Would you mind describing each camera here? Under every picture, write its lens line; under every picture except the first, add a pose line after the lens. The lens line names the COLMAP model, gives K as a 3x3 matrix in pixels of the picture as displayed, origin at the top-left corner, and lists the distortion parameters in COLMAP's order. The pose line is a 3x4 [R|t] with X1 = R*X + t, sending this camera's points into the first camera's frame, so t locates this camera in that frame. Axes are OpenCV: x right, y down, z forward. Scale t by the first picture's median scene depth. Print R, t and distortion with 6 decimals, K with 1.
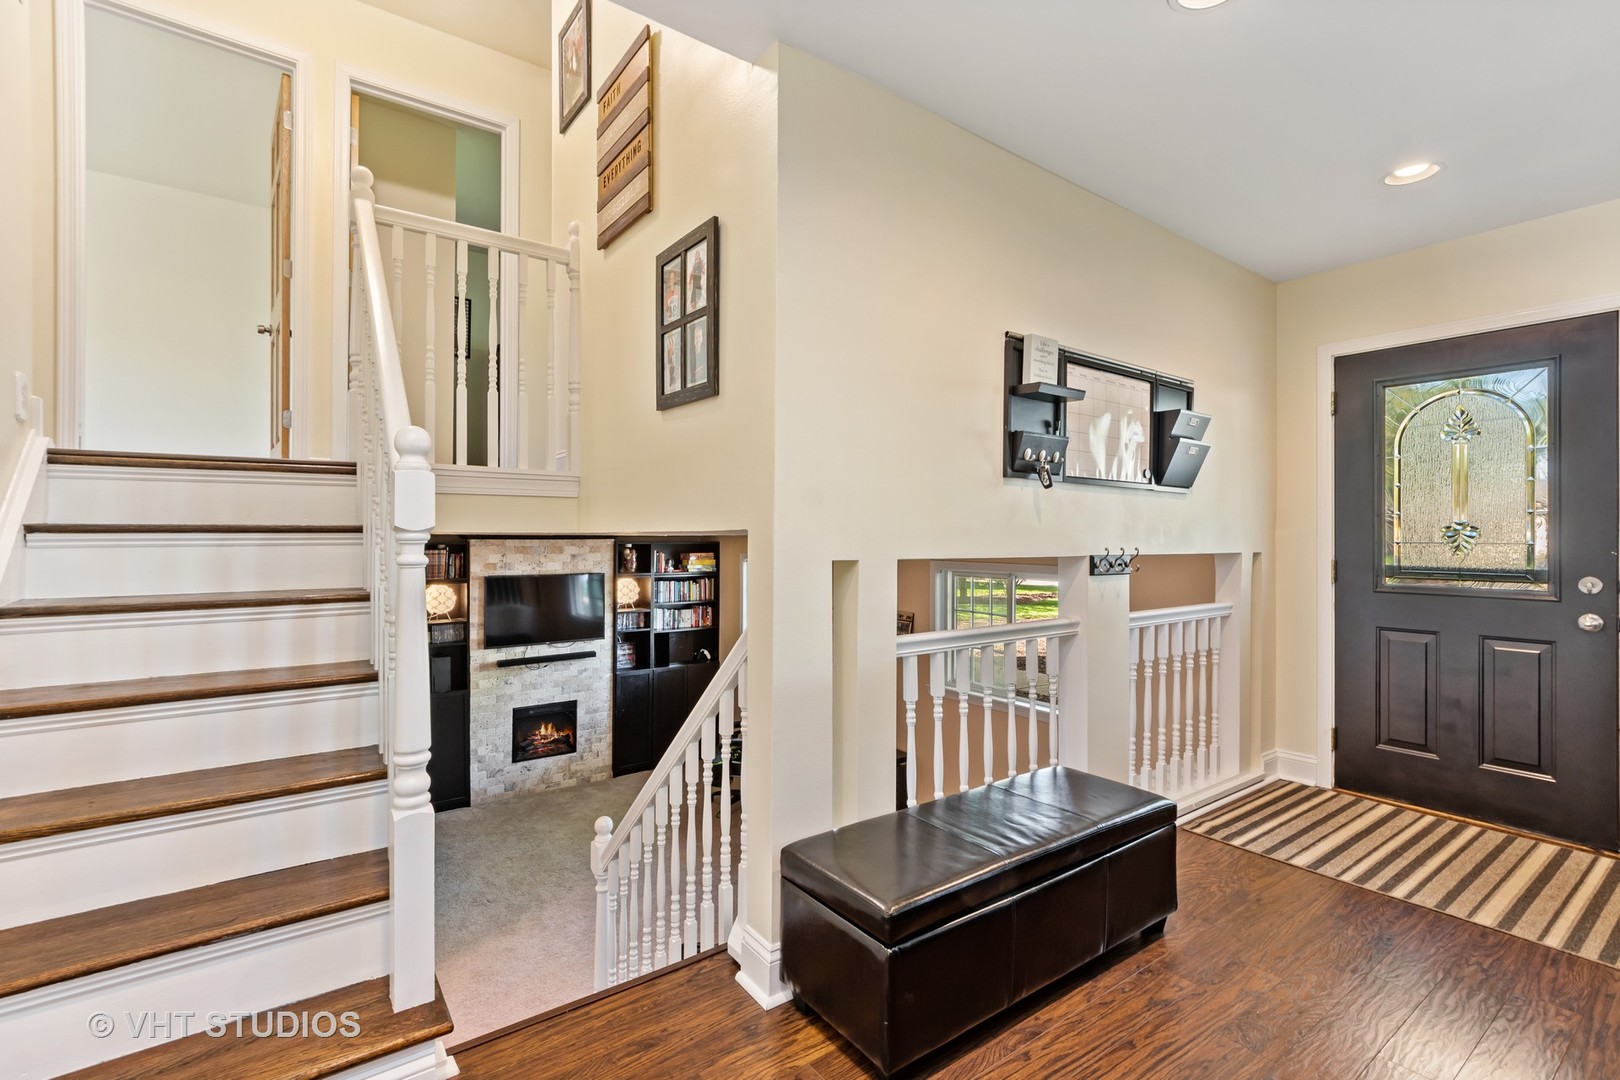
lens RADIAL K [[725.8, 0, 807.4], [0, 725.8, 535.7], [0, 0, 1]] dist [-0.000778, -0.000673]
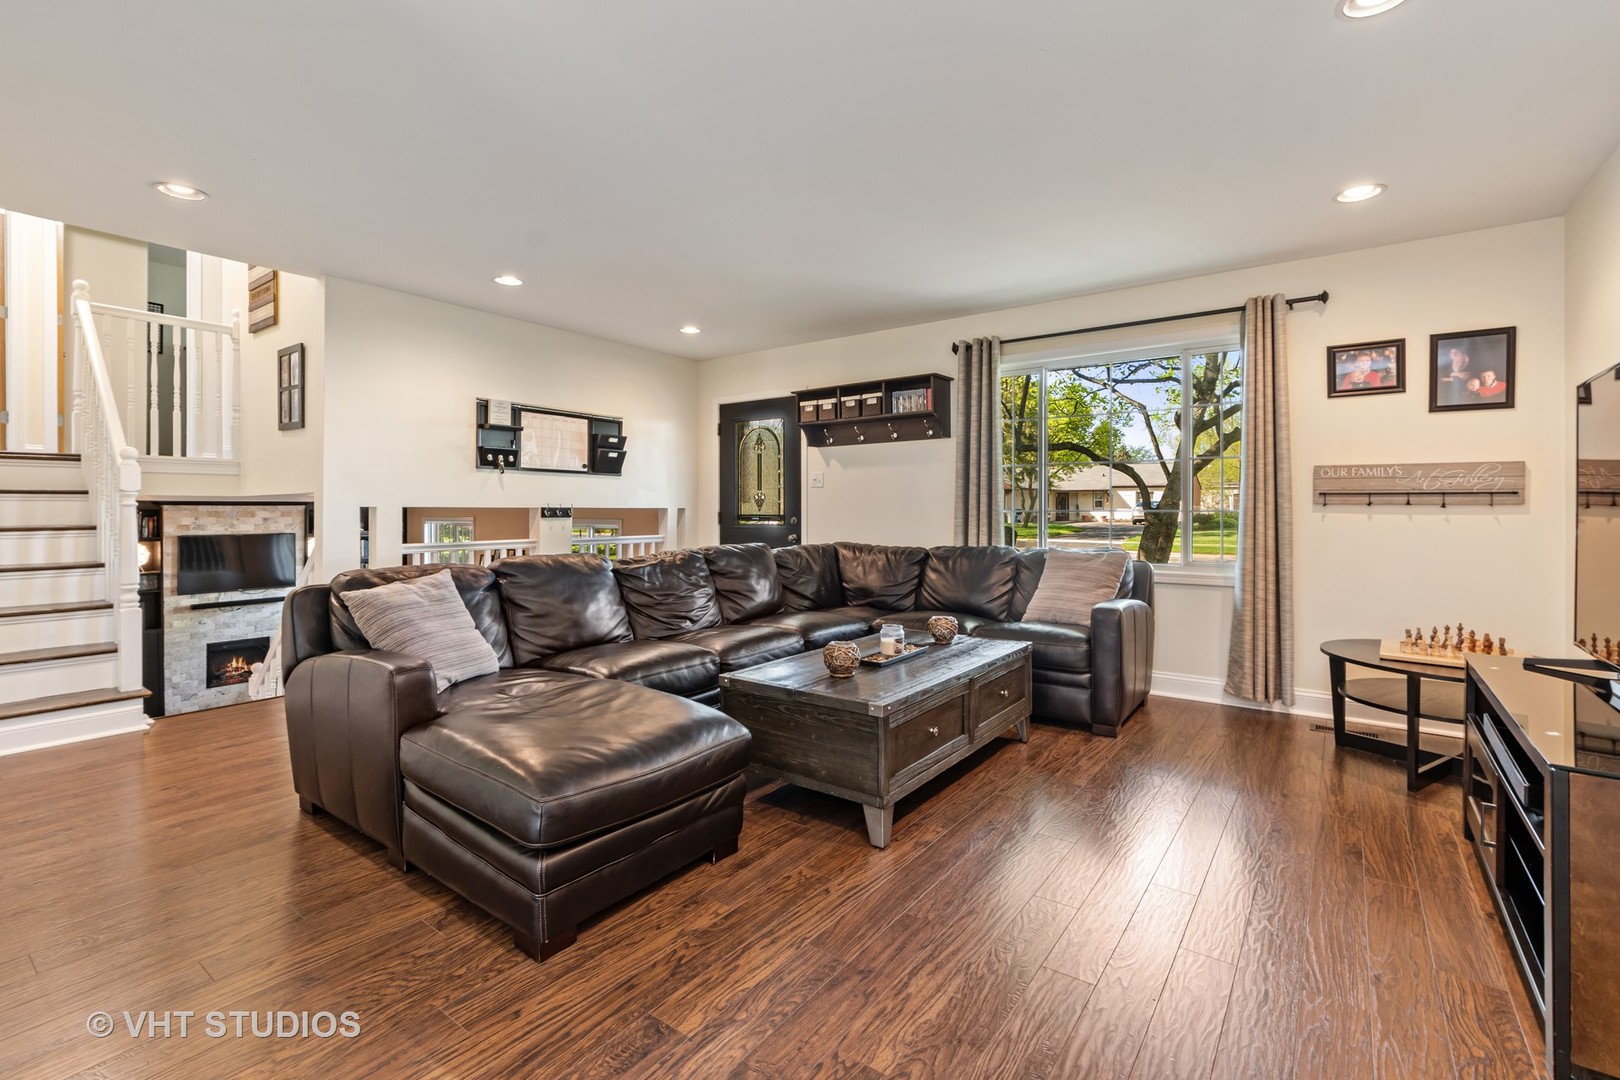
lens RADIAL K [[722.8, 0, 817.4], [0, 722.8, 514.2], [0, 0, 1]] dist [-0.003258, -0.000613]
pose [[0.955479, -0.003458, 0.295038, 0.221038], [0.001665, 0.999979, 0.006327, 0.013624], [-0.295053, -0.005554, 0.955465, -0.465426]]
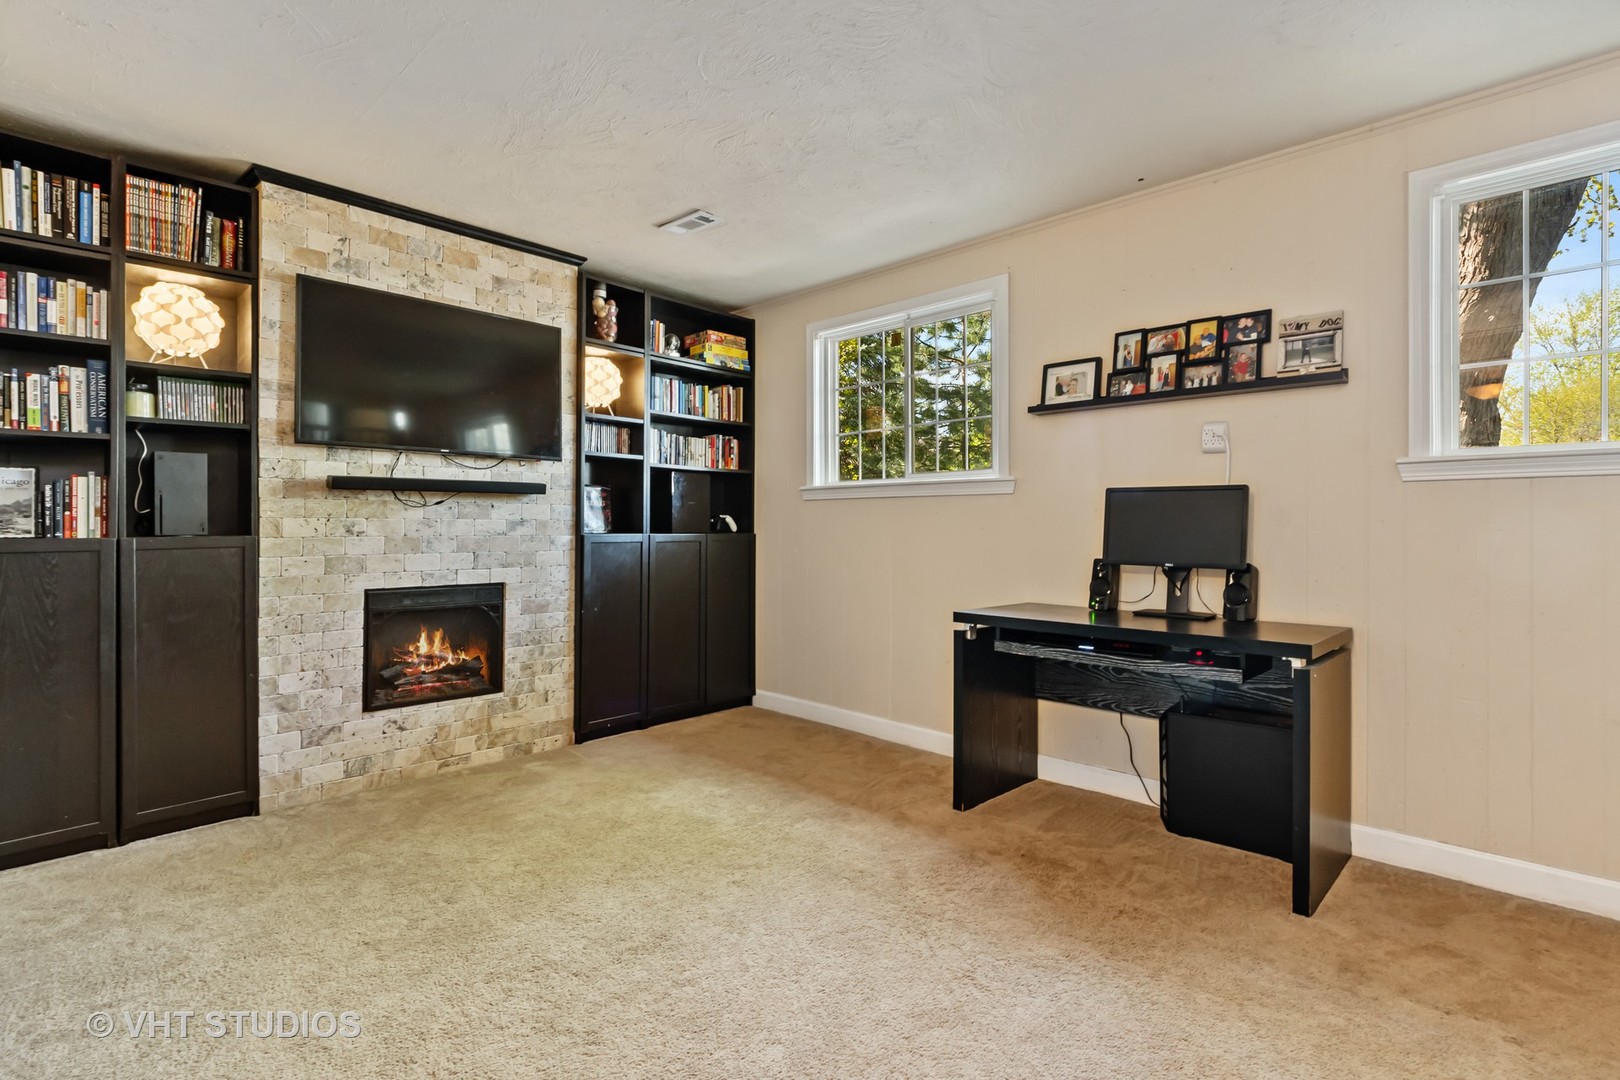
lens RADIAL K [[748.7, 0, 779.3], [0, 748.7, 529.6], [0, 0, 1]] dist [-0.002015, -0.000103]
pose [[0.988679, -0.001428, 0.150037, -0.223574], [0.002503, 0.999973, -0.006973, 0.205628], [-0.150023, 0.007270, 0.988656, 0.508456]]
